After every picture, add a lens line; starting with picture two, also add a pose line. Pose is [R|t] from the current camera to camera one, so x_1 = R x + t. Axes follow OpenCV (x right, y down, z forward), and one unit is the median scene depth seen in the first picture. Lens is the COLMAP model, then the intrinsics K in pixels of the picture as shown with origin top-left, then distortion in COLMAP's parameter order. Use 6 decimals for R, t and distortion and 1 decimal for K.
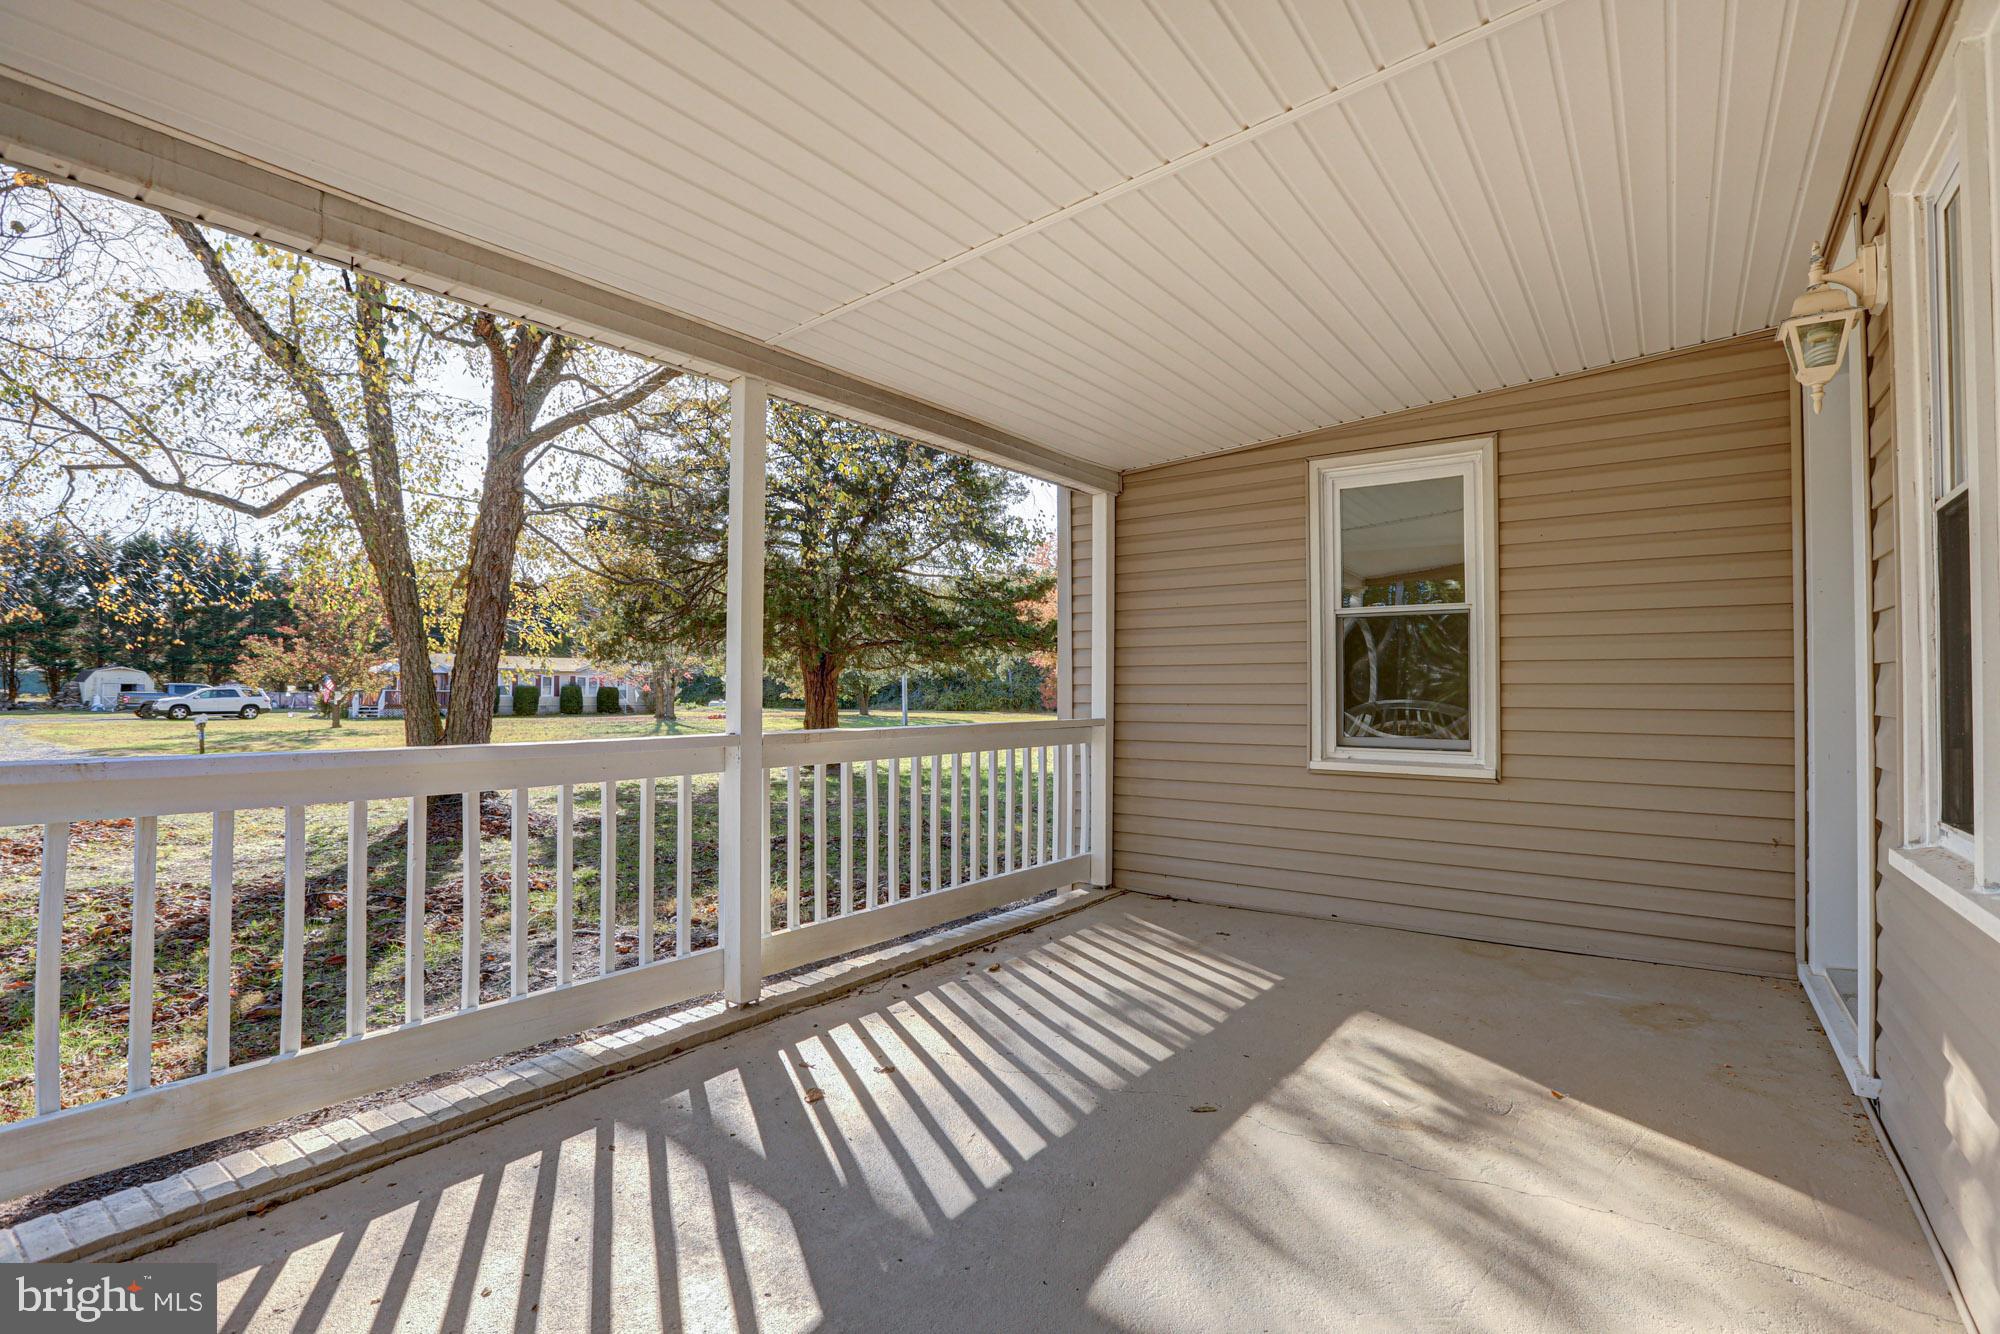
lens RADIAL K [[999.6, 0, 1000.0], [0, 999.6, 667.0], [0, 0, 1]] dist [-0.041934, 0.000993]
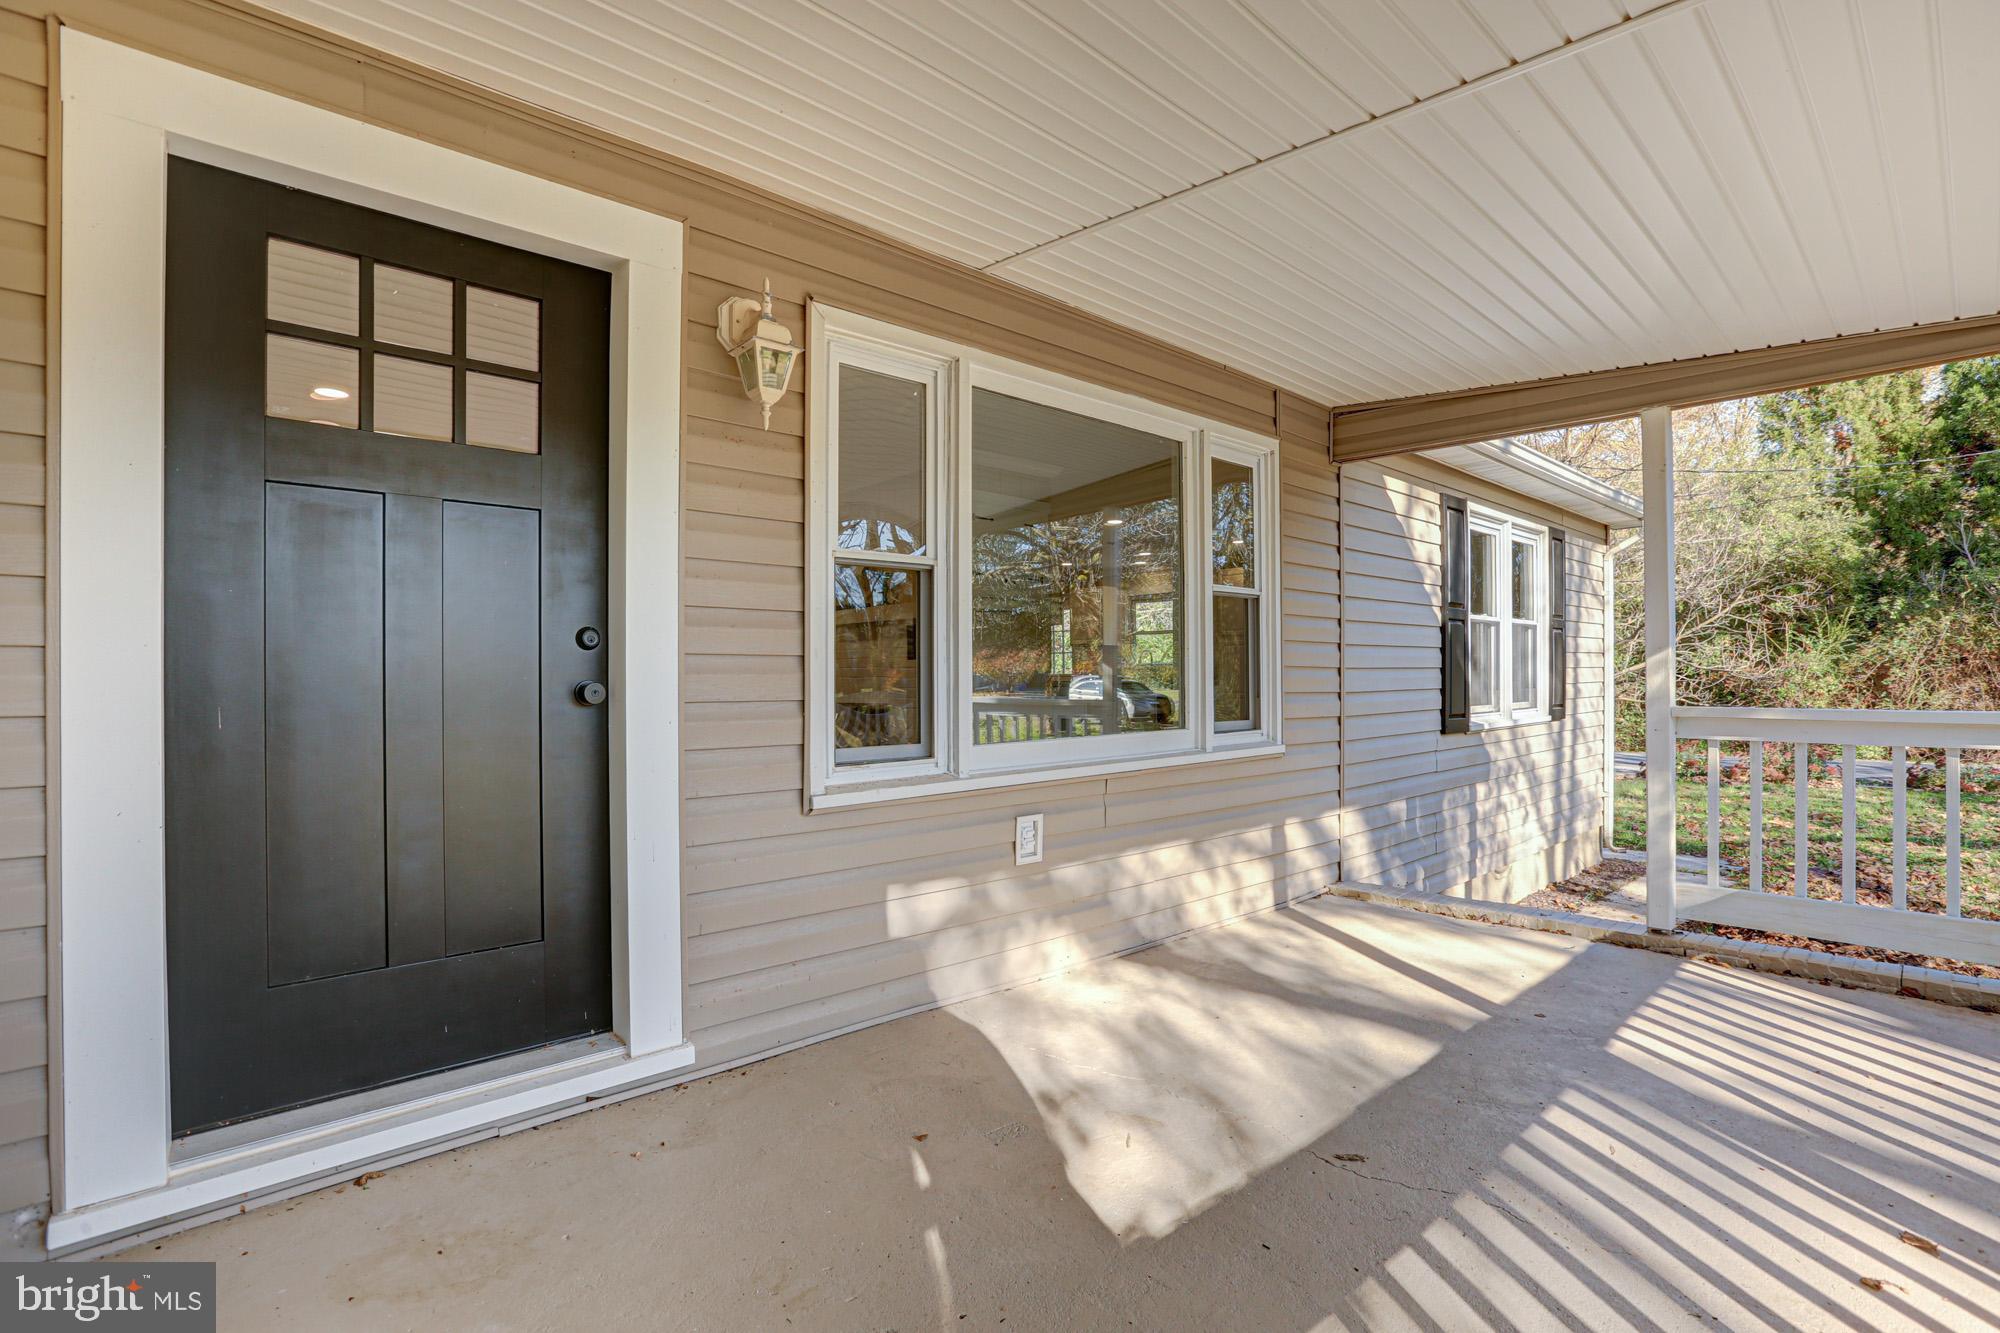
lens RADIAL K [[999.6, 0, 1000.0], [0, 999.6, 666.5], [0, 0, 1]] dist [-0.041934, 0.000993]
pose [[-0.981317, -0.002275, 0.192384, 0.248689], [-0.006859, 0.999708, -0.023169, 0.043972], [-0.192276, -0.024056, -0.981046, 1.418060]]
